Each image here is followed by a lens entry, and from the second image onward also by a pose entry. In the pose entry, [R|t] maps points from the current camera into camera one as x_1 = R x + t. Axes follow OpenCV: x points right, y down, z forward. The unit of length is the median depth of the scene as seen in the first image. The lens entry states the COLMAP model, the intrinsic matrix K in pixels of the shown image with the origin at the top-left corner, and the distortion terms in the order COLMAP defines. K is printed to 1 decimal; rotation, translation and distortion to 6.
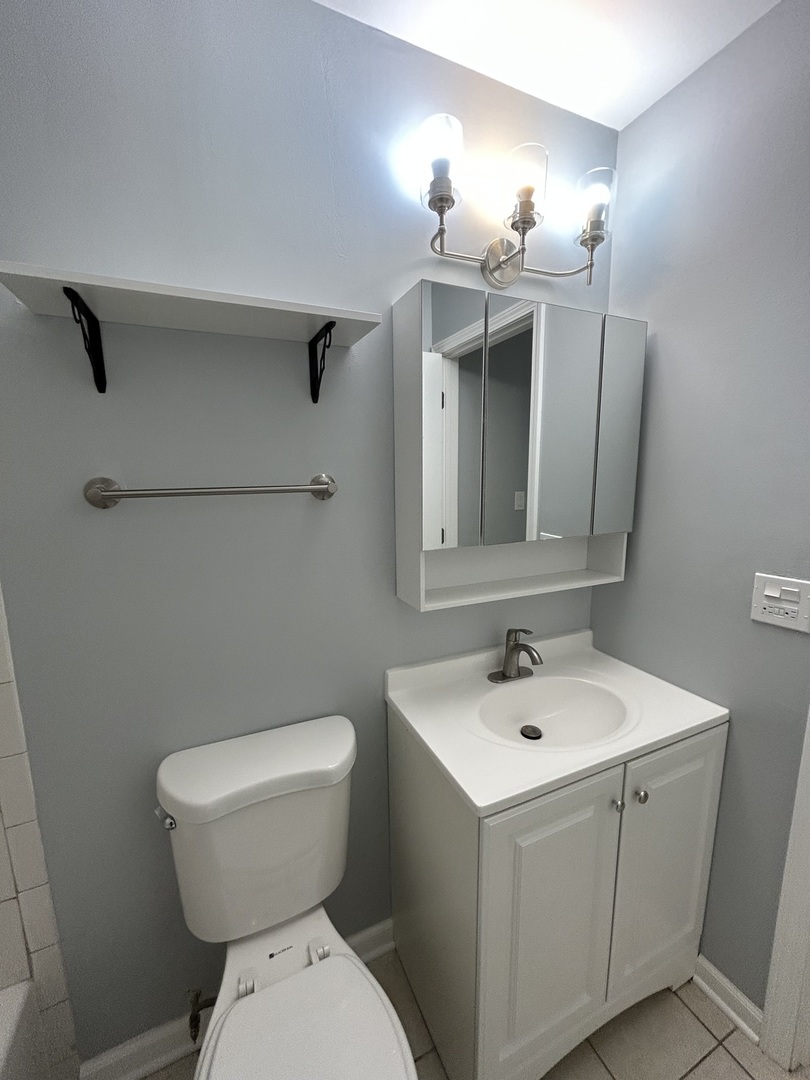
lens RADIAL K [[426.7, 0, 389.5], [0, 426.7, 553.4], [0, 0, 1]] dist [-0.001491, 0.000100]
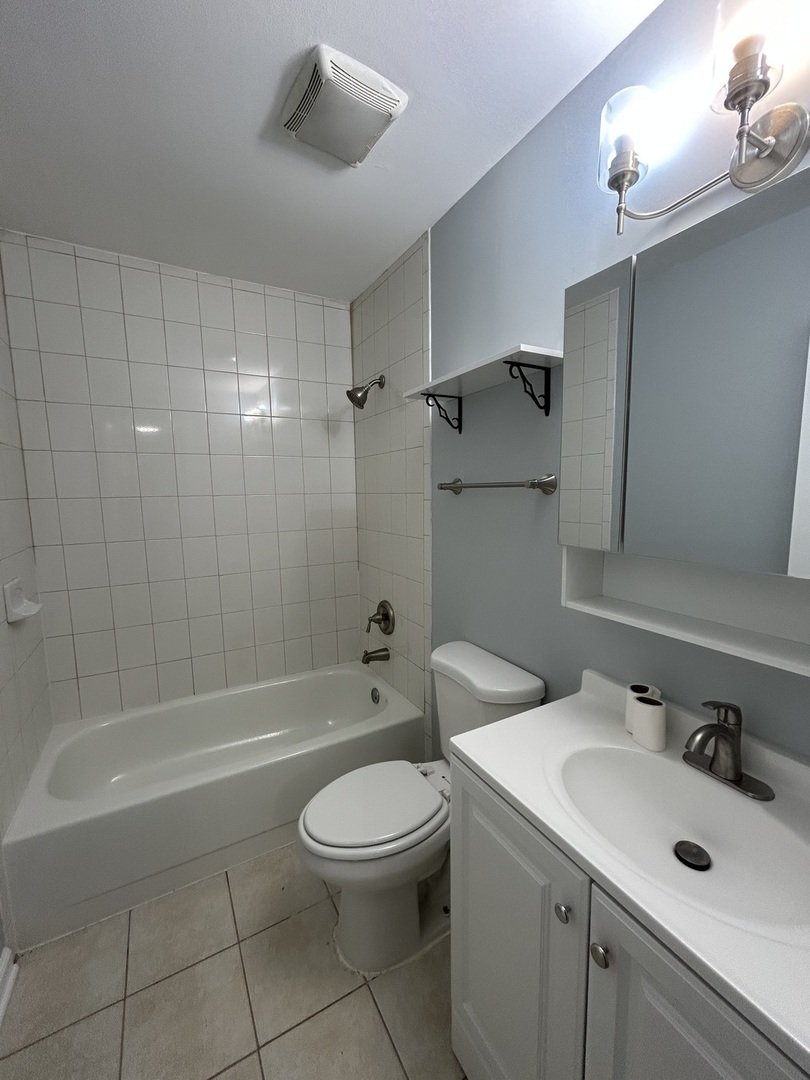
lens RADIAL K [[435.0, 0, 405.0], [0, 435.0, 540.0], [0, 0, 1]] dist [-0.003104, 0.001551]
pose [[0.100757, 0.136707, -0.985474, 1.077977], [-0.147519, 0.981619, 0.121090, -0.091661], [0.983914, 0.133176, 0.119072, 0.507908]]
